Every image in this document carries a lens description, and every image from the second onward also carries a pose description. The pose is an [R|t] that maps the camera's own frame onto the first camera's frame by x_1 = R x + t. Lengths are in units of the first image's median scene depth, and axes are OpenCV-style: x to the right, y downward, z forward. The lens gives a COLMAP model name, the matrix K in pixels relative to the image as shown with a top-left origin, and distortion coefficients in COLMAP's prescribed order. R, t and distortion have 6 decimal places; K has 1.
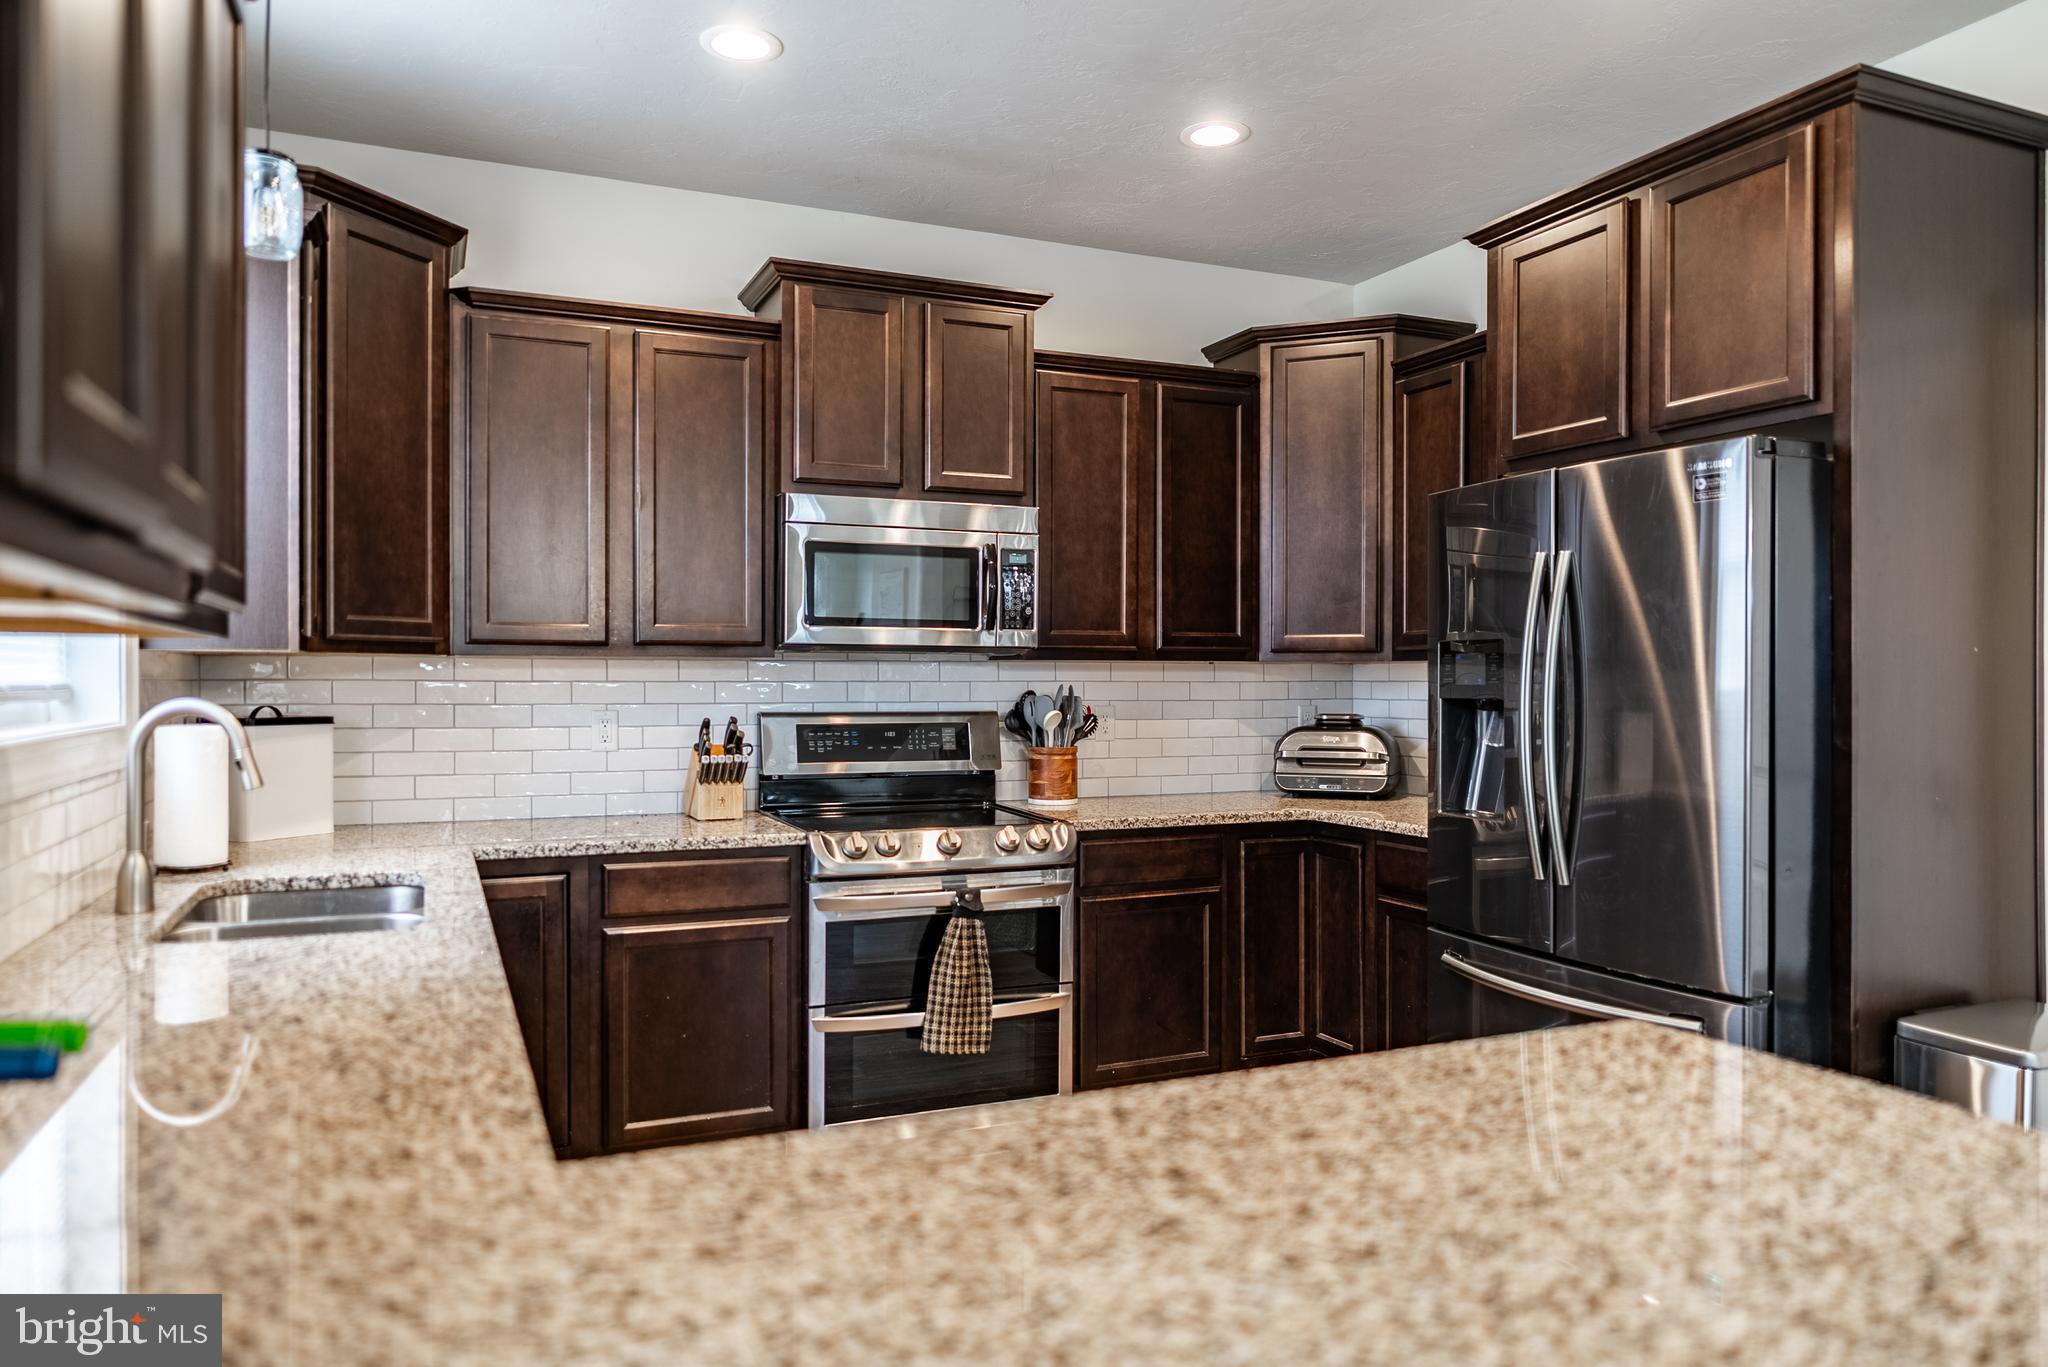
lens RADIAL K [[1364.2, 0, 1029.0], [0, 1364.2, 685.7], [0, 0, 1]] dist [-0.011633, 0.007750]
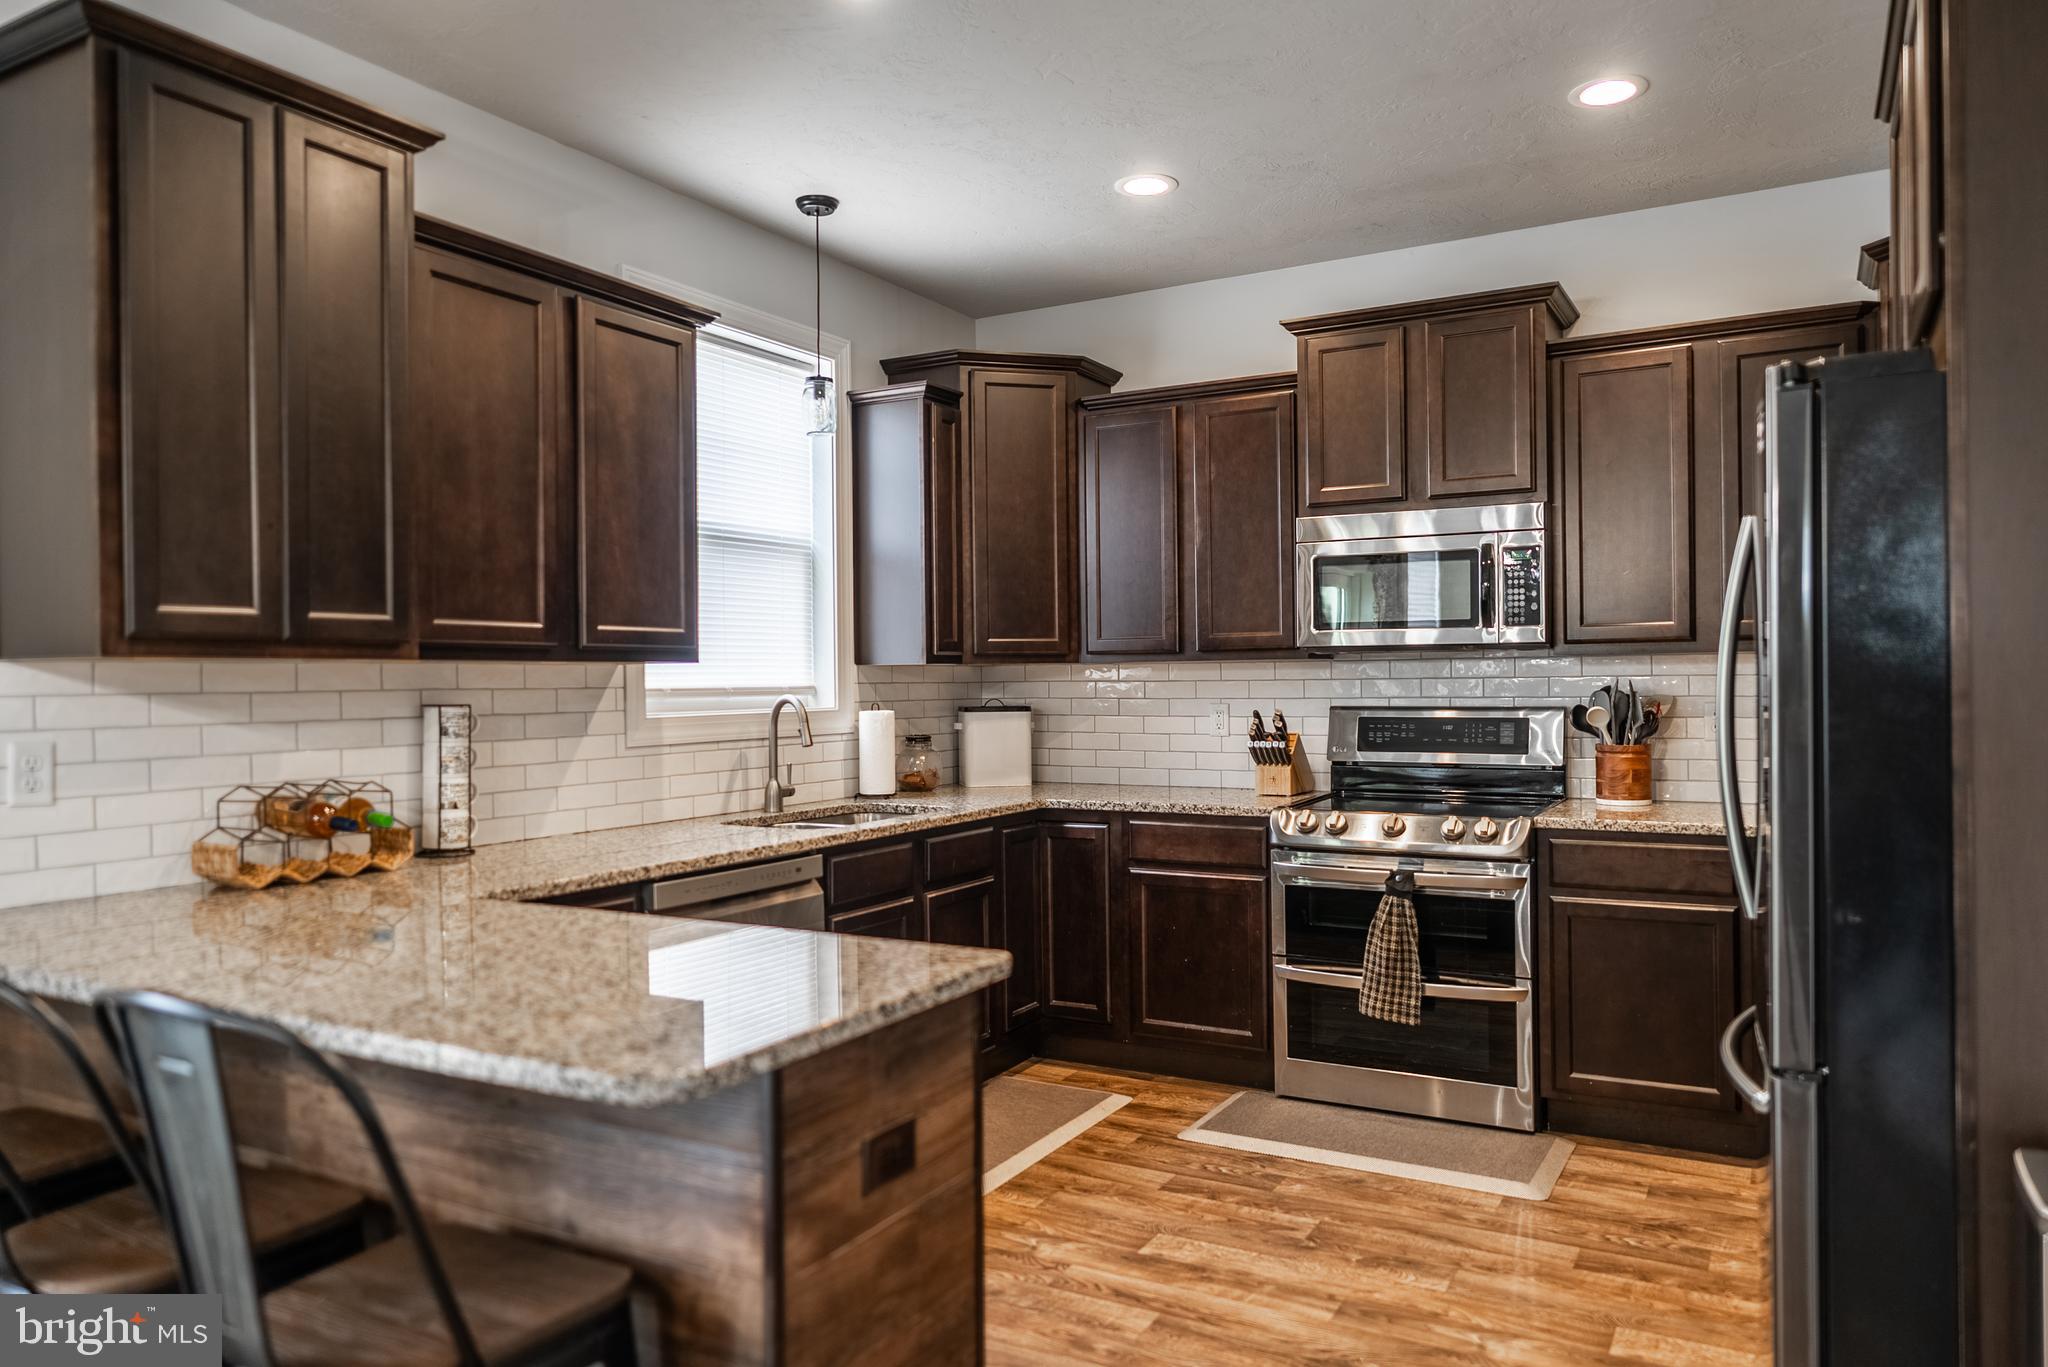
lens RADIAL K [[1364.2, 0, 1042.1], [0, 1364.2, 684.7], [0, 0, 1]] dist [-0.011633, 0.007750]
pose [[0.600060, -0.006037, -0.799932, 0.622392], [0.006378, 0.999976, -0.002763, 0.003259], [0.799930, -0.003444, 0.600084, 0.121488]]
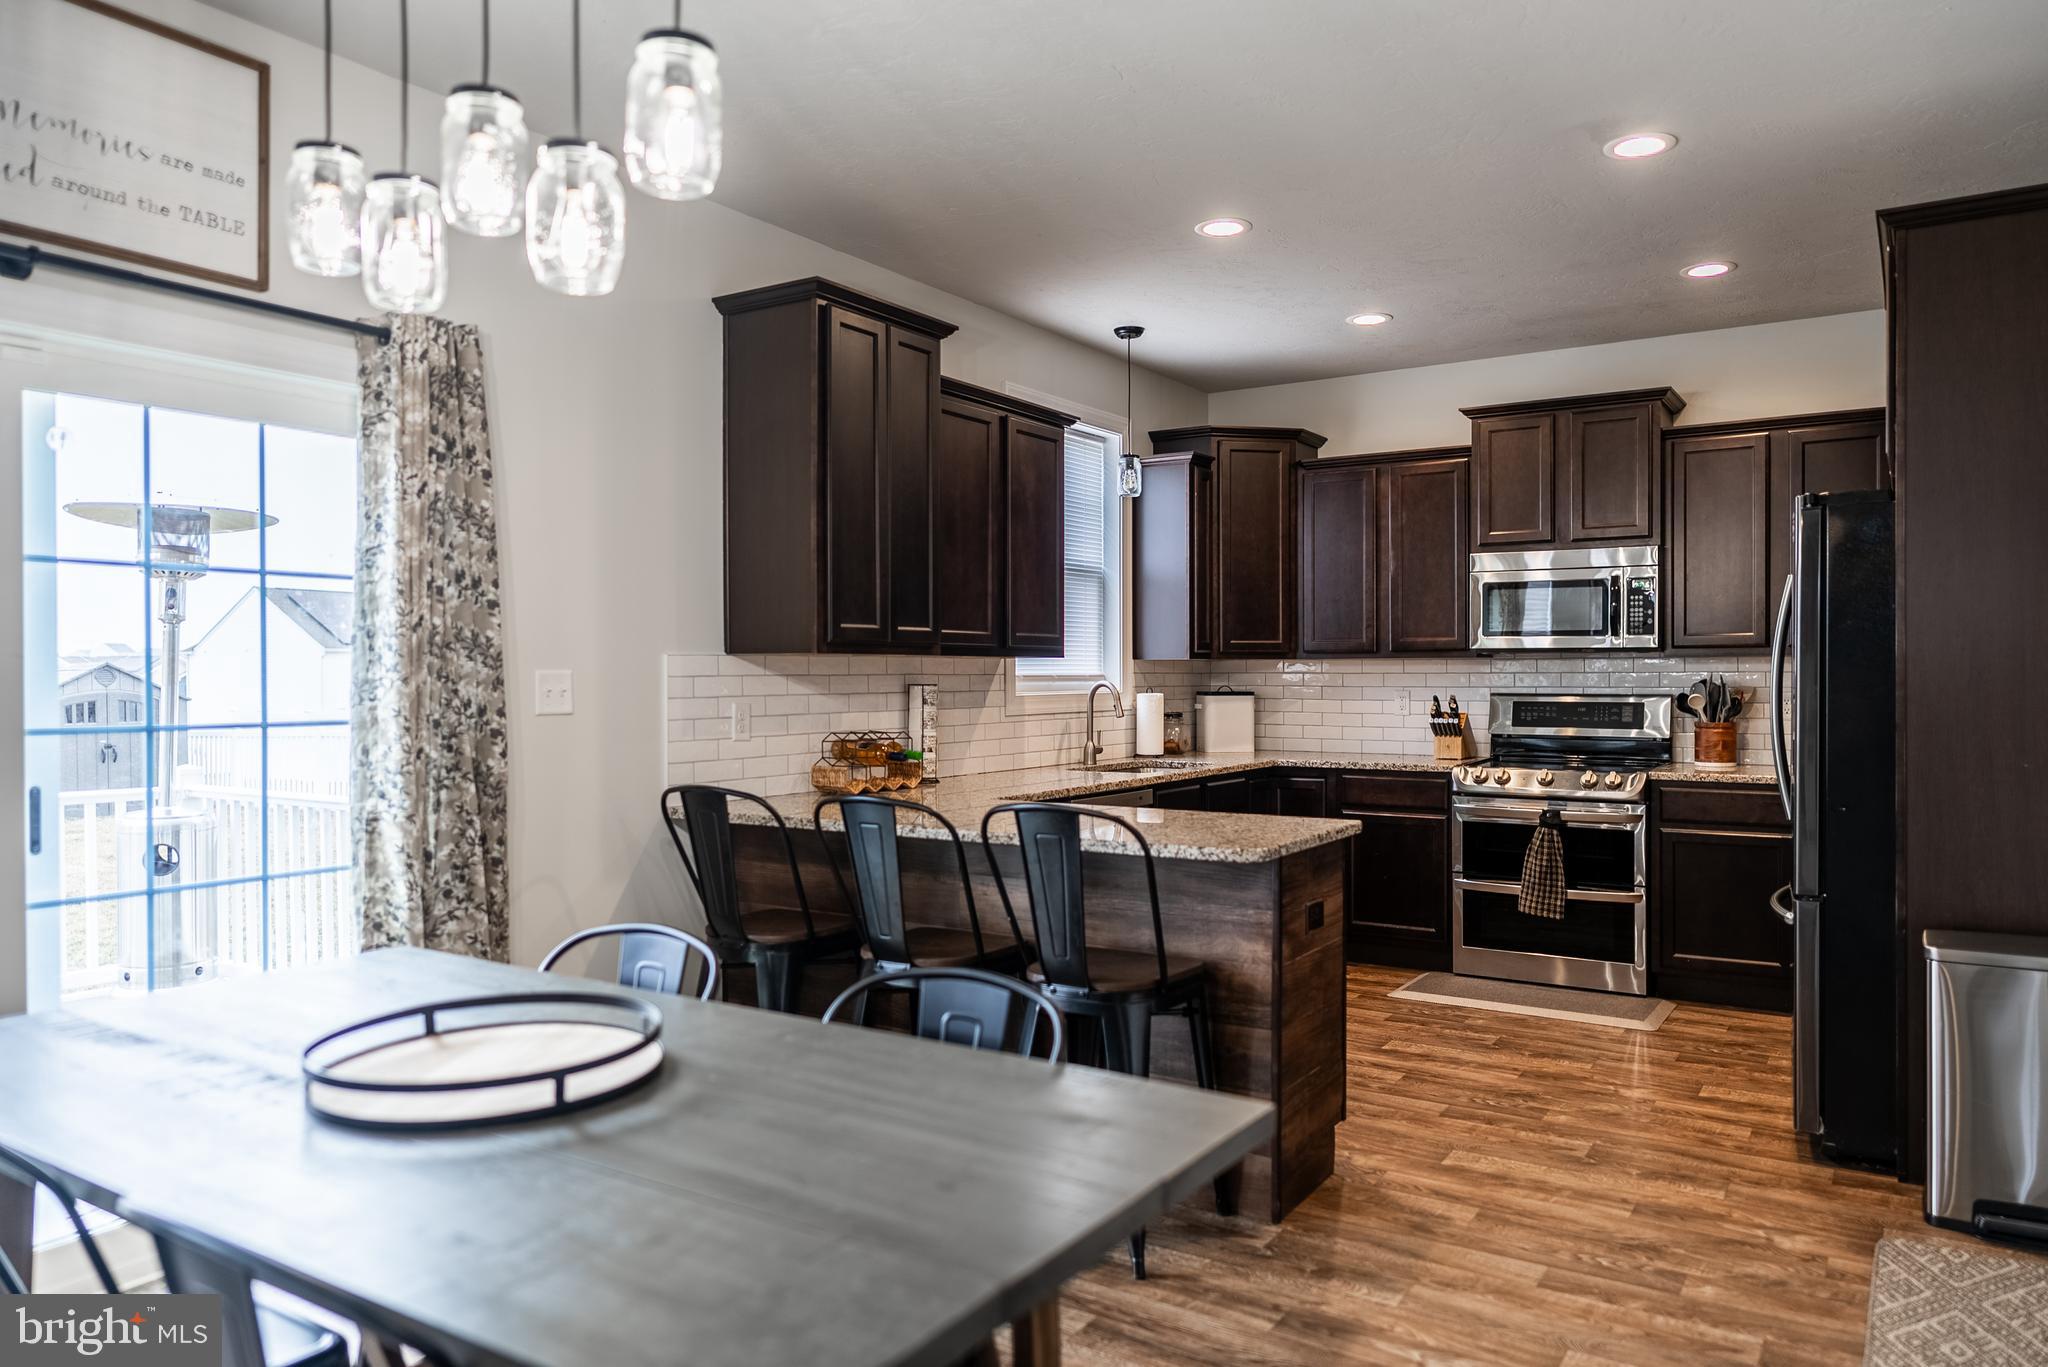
lens RADIAL K [[1364.2, 0, 1041.1], [0, 1364.2, 686.3], [0, 0, 1]] dist [-0.011633, 0.007750]
pose [[0.548296, 0.004035, -0.836274, 0.871456], [-0.002168, 0.999992, 0.003403, 0.008401], [0.836281, -0.000053, 0.548300, -0.288138]]
